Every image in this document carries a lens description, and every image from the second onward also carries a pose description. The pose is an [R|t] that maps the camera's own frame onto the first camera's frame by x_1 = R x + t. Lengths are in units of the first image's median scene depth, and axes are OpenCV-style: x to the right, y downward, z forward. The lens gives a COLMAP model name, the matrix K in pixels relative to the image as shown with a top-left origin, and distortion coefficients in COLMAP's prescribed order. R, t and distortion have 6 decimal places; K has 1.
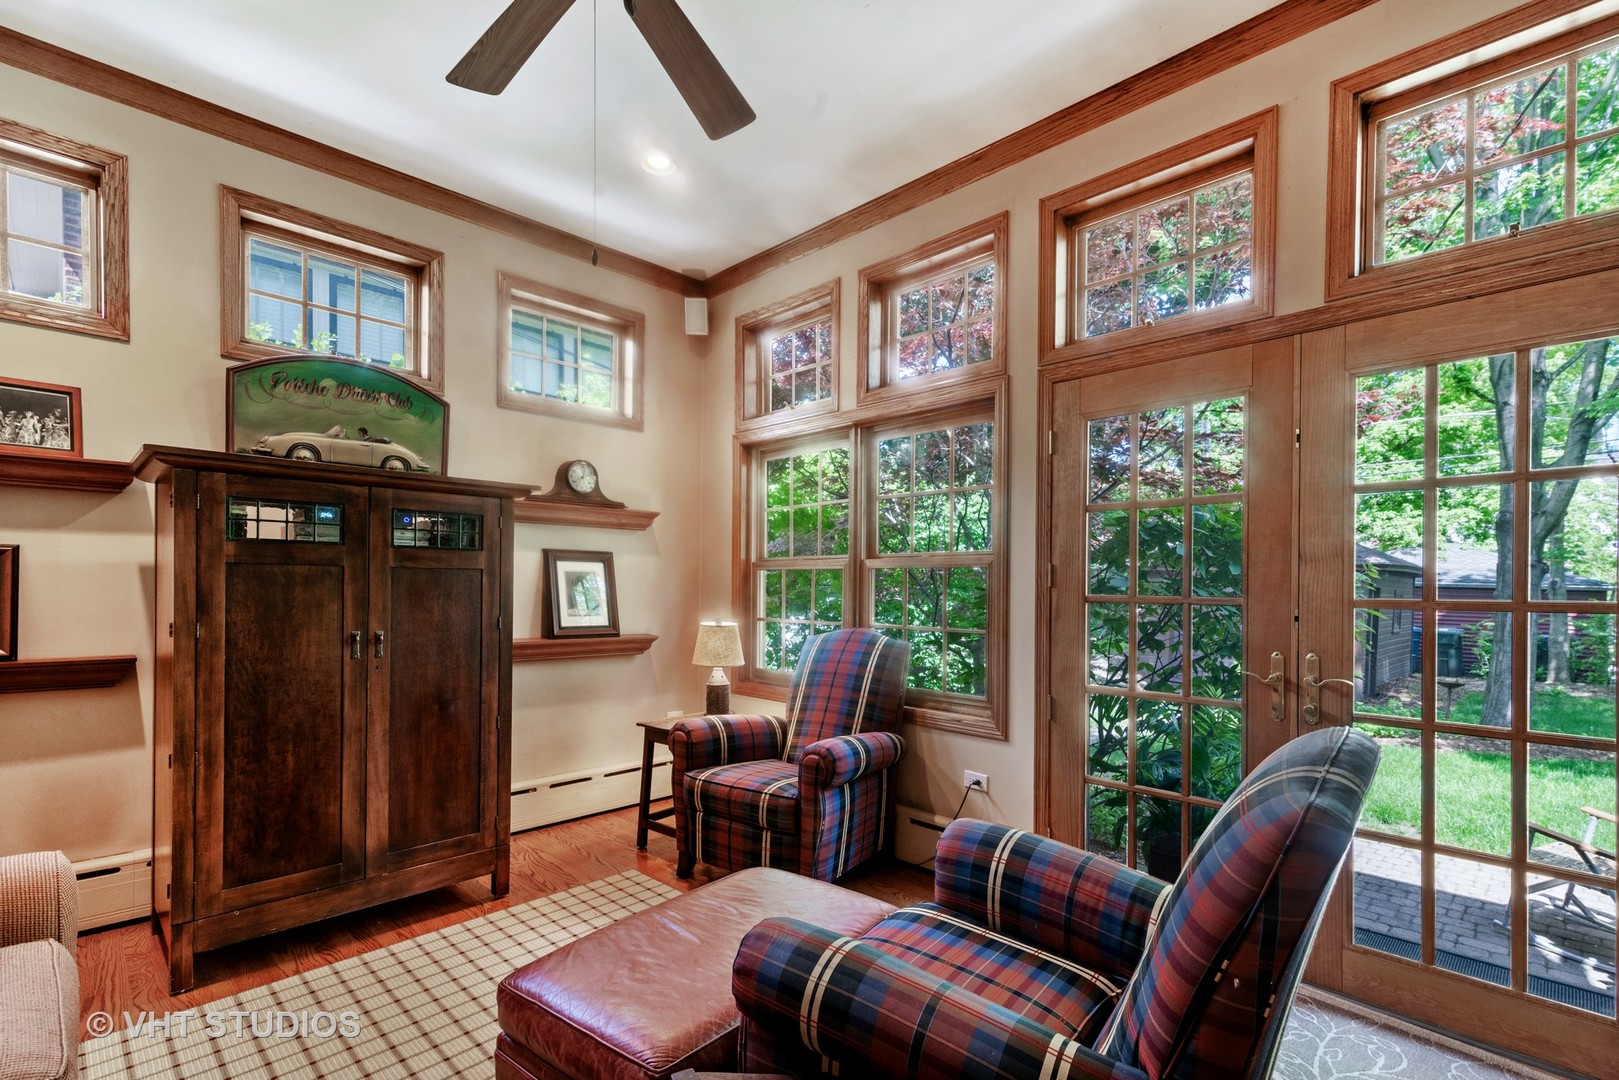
lens RADIAL K [[742.9, 0, 809.2], [0, 742.9, 586.7], [0, 0, 1]] dist [-0.000207, -0.000057]
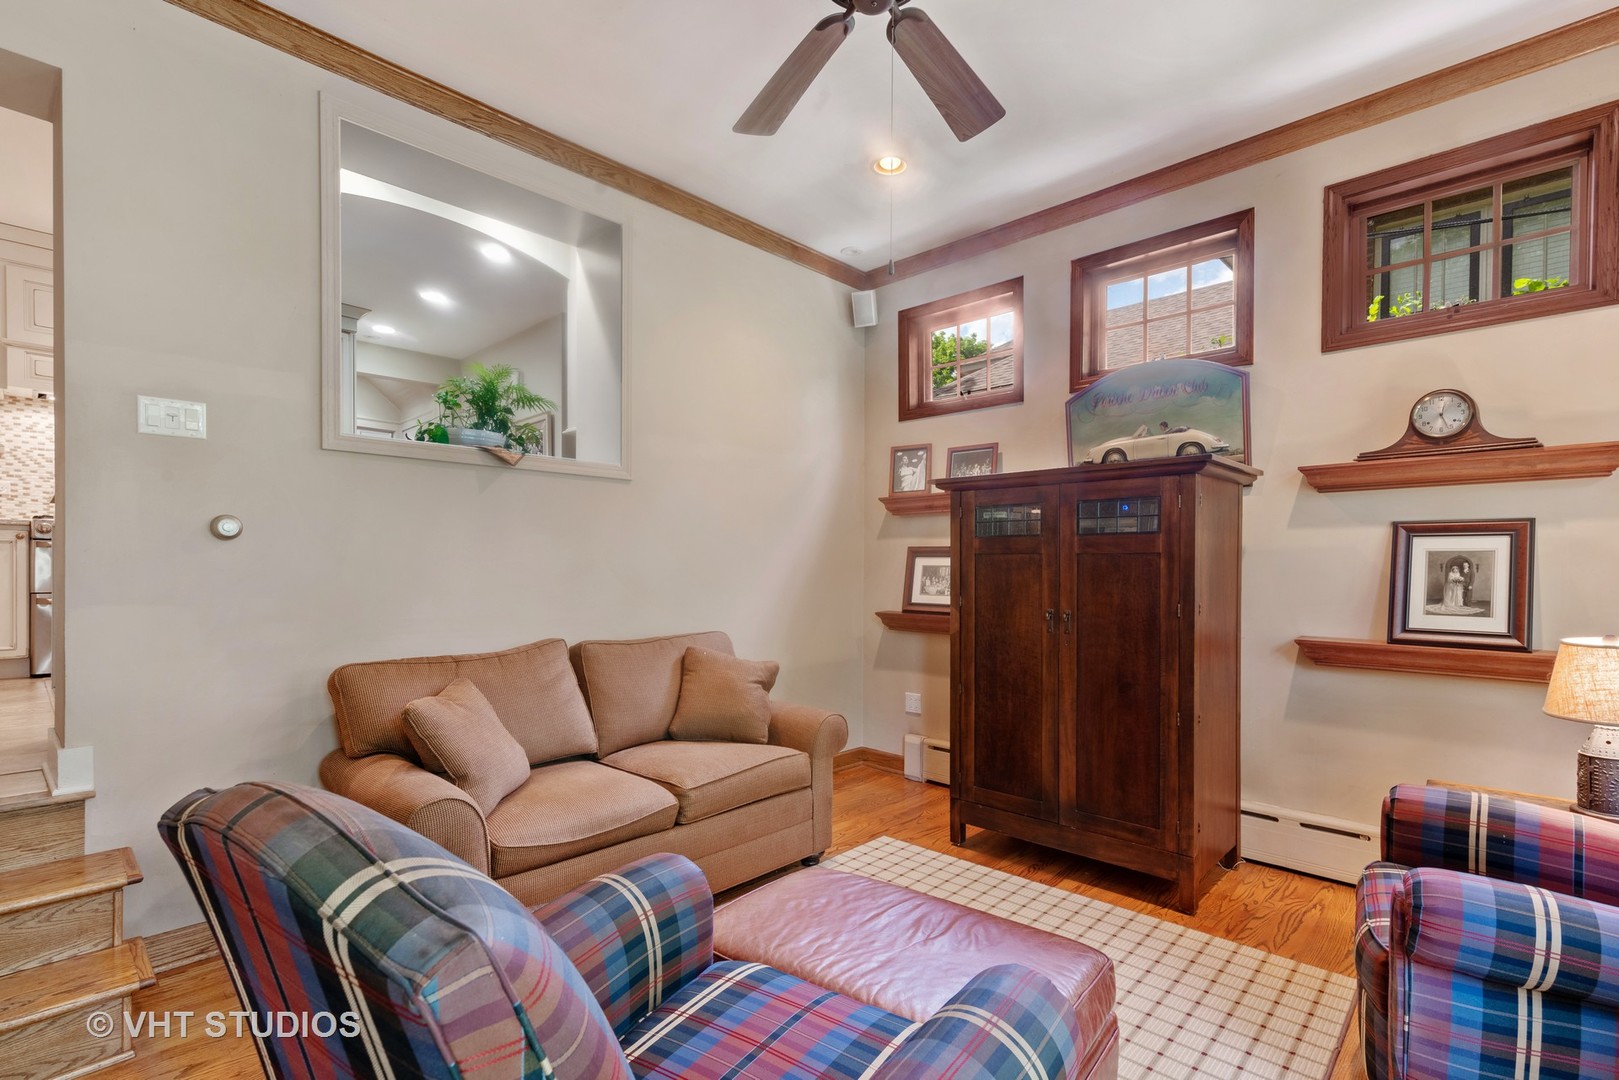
lens RADIAL K [[750.3, 0, 811.8], [0, 750.3, 569.4], [0, 0, 1]] dist [0.002298, 0.000399]
pose [[0.026489, -0.004192, -0.999640, 0.536858], [-0.005207, 0.999977, -0.004332, 0.004061], [0.999636, 0.005320, 0.026466, 0.558016]]
